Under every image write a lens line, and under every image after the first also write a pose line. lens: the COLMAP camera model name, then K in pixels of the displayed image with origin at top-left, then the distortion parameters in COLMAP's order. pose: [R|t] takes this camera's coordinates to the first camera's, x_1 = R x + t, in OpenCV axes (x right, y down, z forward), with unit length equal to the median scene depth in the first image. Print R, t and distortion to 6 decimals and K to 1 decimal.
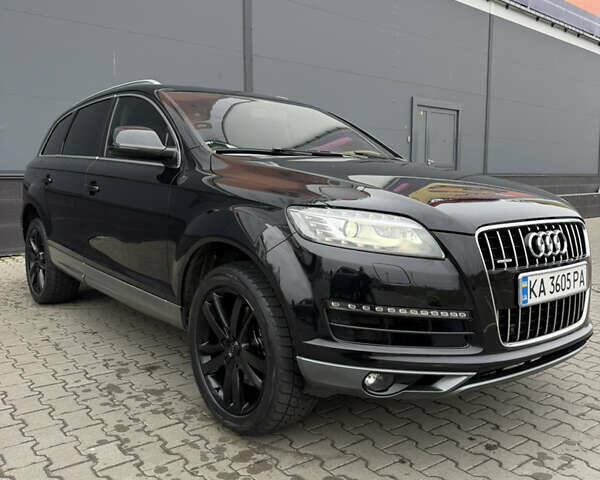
lens RADIAL K [[564.2, 0, 294.7], [0, 564.2, 244.9], [0, 0, 1]] dist [0.018118, 0.000000]
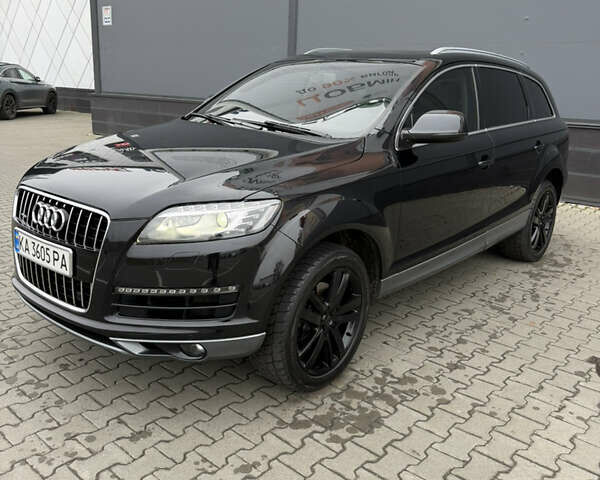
lens RADIAL K [[564.2, 0, 297.0], [0, 564.2, 239.0], [0, 0, 1]] dist [0.018118, 0.000000]
pose [[0.181093, 0.255615, -0.949666, 1.548333], [-0.149095, 0.961607, 0.230398, -0.279704], [0.972099, 0.099867, 0.212251, 1.195873]]
